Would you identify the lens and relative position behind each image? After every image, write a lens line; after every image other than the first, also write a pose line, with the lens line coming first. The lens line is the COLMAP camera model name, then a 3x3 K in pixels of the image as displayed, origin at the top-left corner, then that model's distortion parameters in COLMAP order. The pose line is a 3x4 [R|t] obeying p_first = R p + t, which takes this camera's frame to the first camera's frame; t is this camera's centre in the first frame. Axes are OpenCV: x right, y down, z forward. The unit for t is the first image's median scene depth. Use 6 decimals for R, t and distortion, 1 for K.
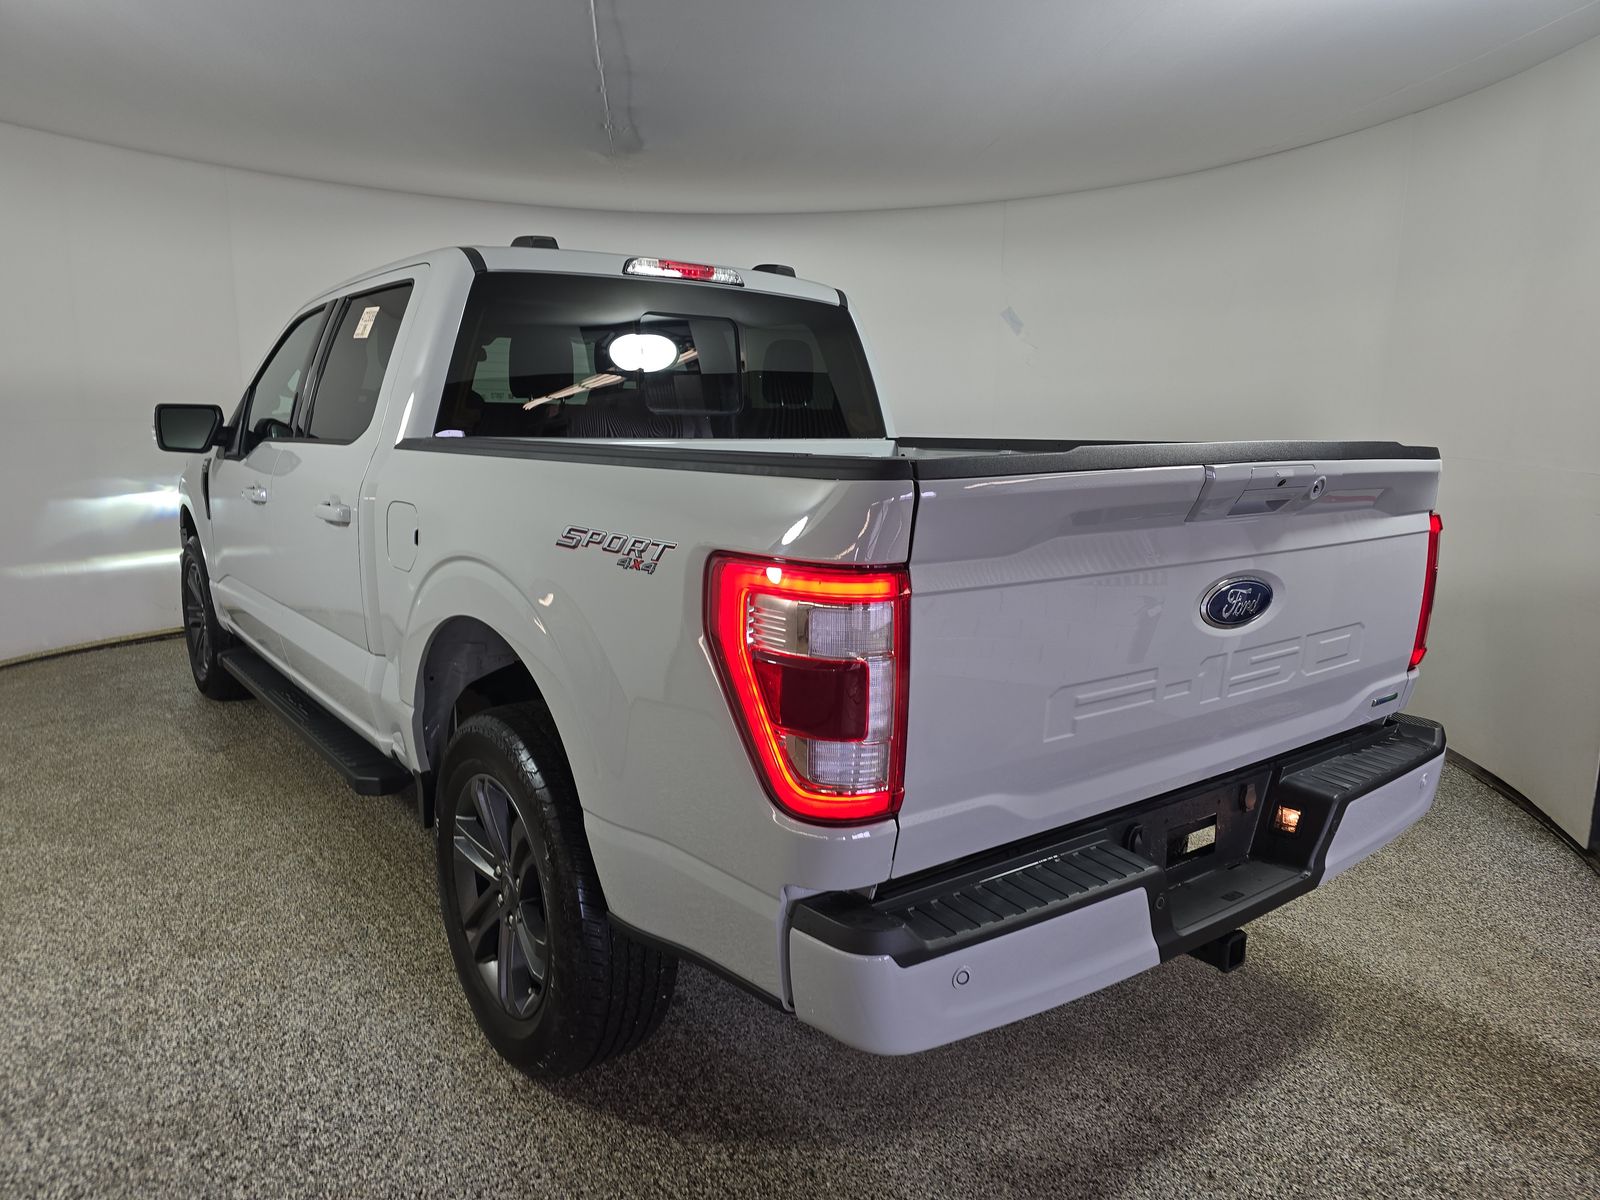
lens RADIAL K [[1091.1, 0, 800.1], [0, 1091.1, 589.7], [0, 0, 1]] dist [0.010156, -0.029585]
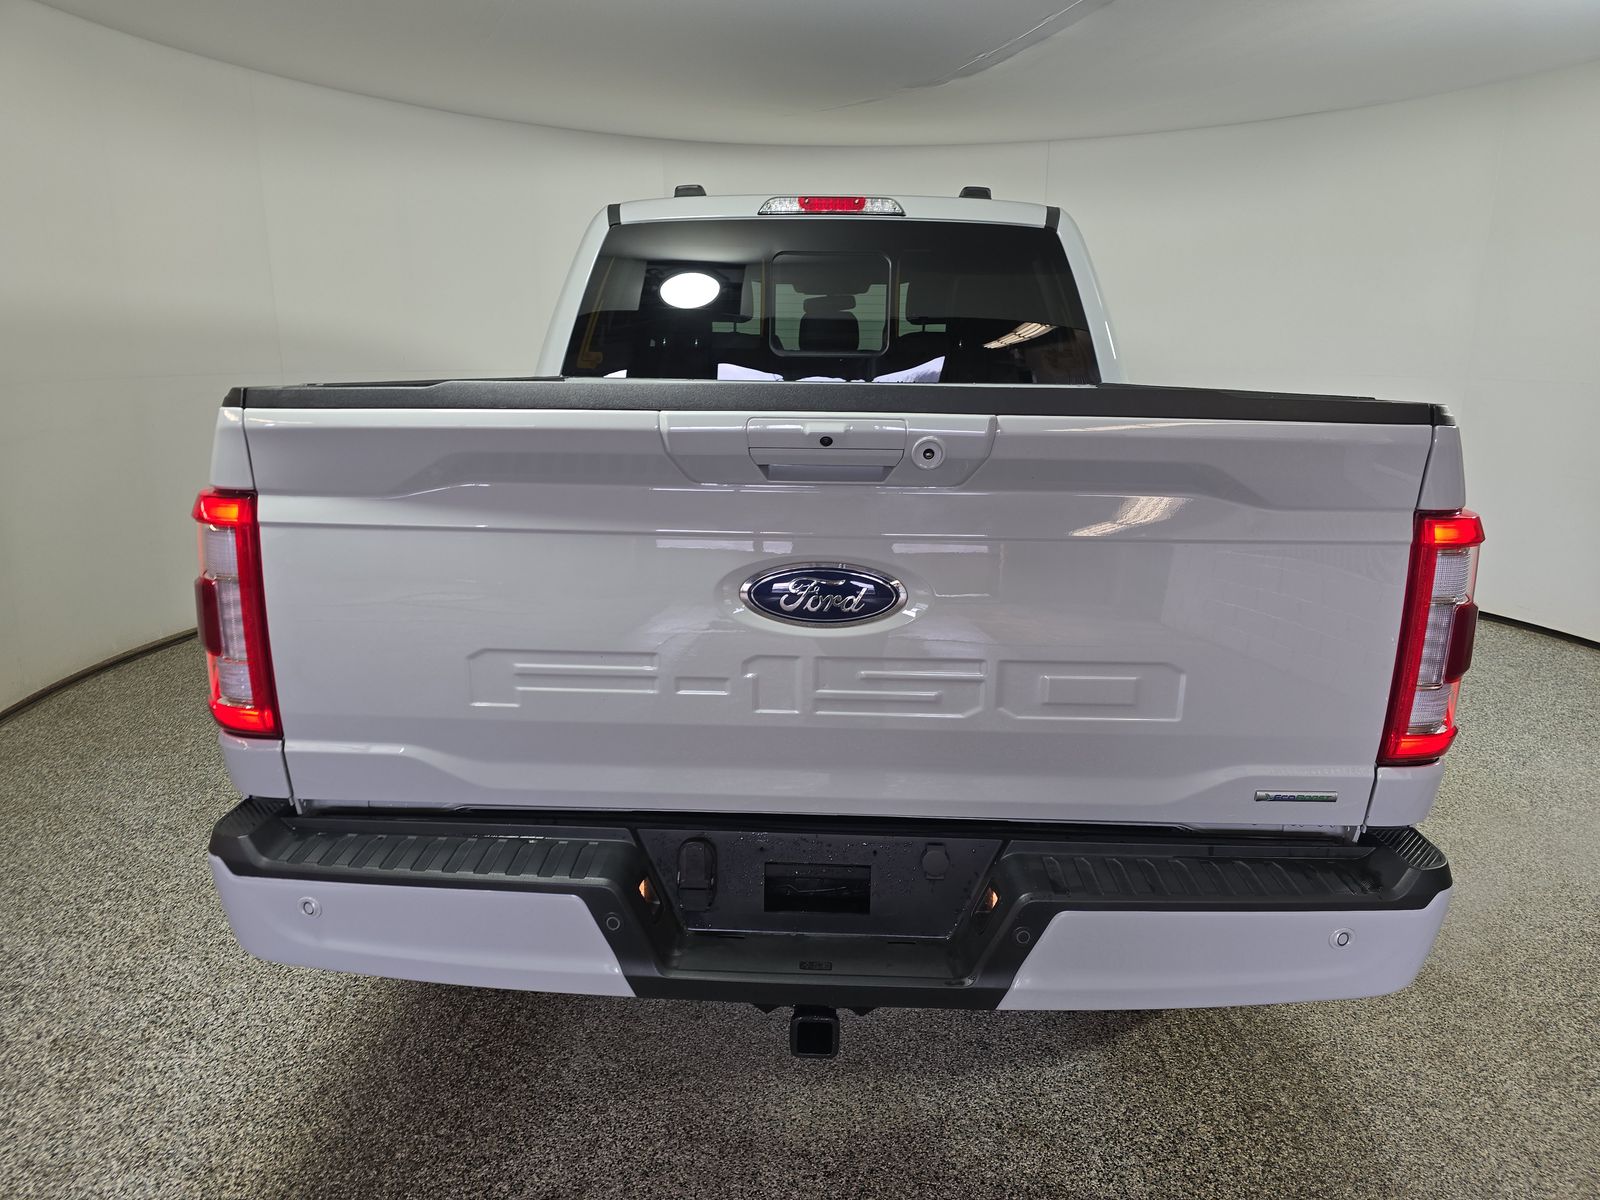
lens RADIAL K [[1091.1, 0, 792.5], [0, 1091.1, 593.6], [0, 0, 1]] dist [0.010156, -0.029585]
pose [[0.772947, 0.130389, -0.620928, 0.811899], [-0.098551, 0.991451, 0.085517, -0.050325], [0.626770, -0.004908, 0.779189, 0.362373]]
